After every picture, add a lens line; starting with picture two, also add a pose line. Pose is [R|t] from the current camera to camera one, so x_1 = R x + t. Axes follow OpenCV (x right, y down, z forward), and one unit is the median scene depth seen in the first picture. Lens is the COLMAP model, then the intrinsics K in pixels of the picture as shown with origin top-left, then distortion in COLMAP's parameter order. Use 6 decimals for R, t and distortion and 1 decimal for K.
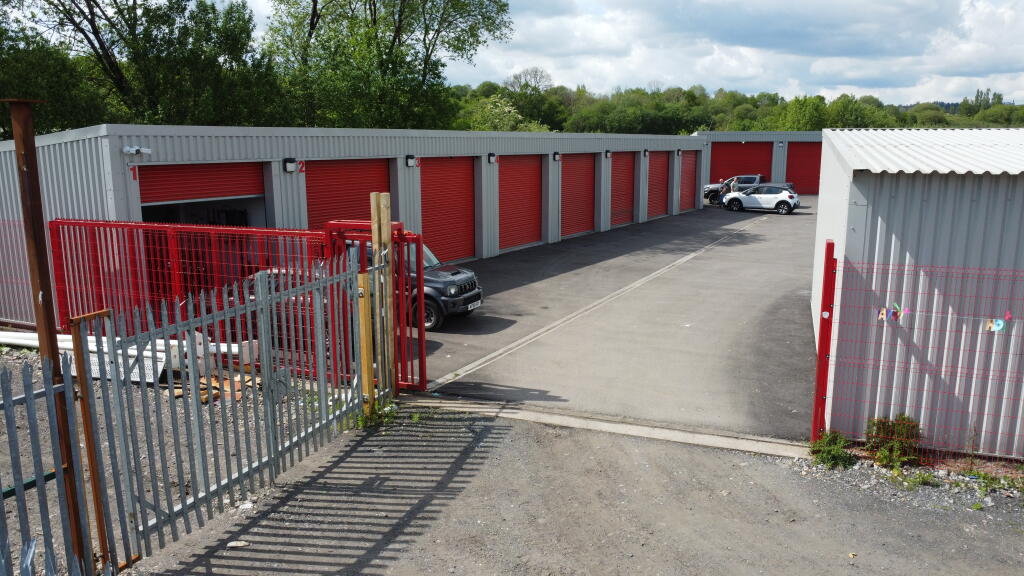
lens RADIAL K [[744.6, 0, 512.0], [0, 744.6, 288.0], [0, 0, 1]] dist [-0.035914, -0.002286]
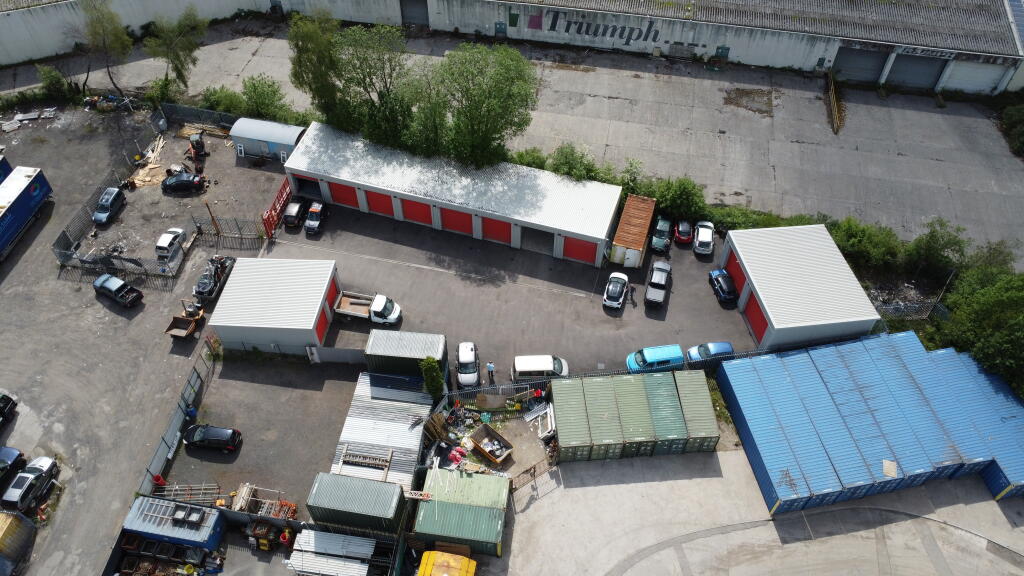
lens RADIAL K [[744.6, 0, 512.0], [0, 744.6, 288.0], [0, 0, 1]] dist [-0.035914, -0.002286]
pose [[0.250110, 0.741854, -0.622172, 3.754702], [-0.184216, 0.667318, 0.721631, -3.663971], [0.950531, -0.065873, 0.303564, 0.788993]]
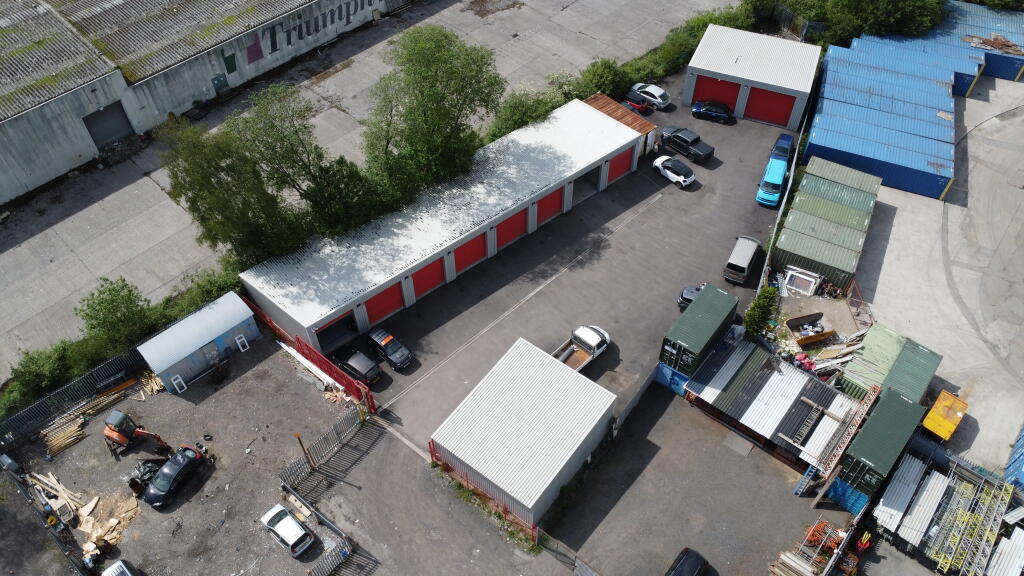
lens RADIAL K [[744.6, 0, 512.0], [0, 744.6, 288.0], [0, 0, 1]] dist [-0.035914, -0.002286]
pose [[0.952749, 0.229647, -0.198824, 1.086666], [-0.056979, 0.778043, 0.625622, -2.601707], [0.298366, -0.584732, 0.754365, -1.347357]]
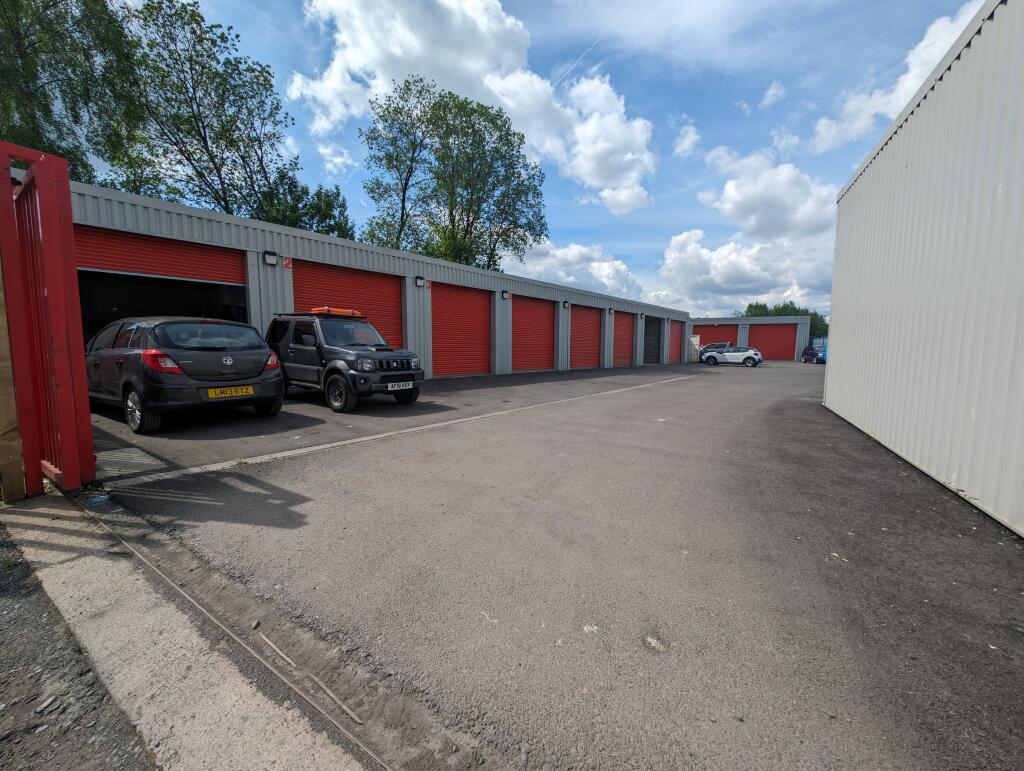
lens RADIAL K [[393.9, 0, 508.5], [0, 393.9, 383.0], [0, 0, 1]] dist [-0.000242, -0.000197]
pose [[0.983970, 0.024447, -0.176650, 0.157920], [-0.042720, 0.994031, -0.100391, 0.062191], [0.173141, 0.106328, 0.979141, 0.592598]]
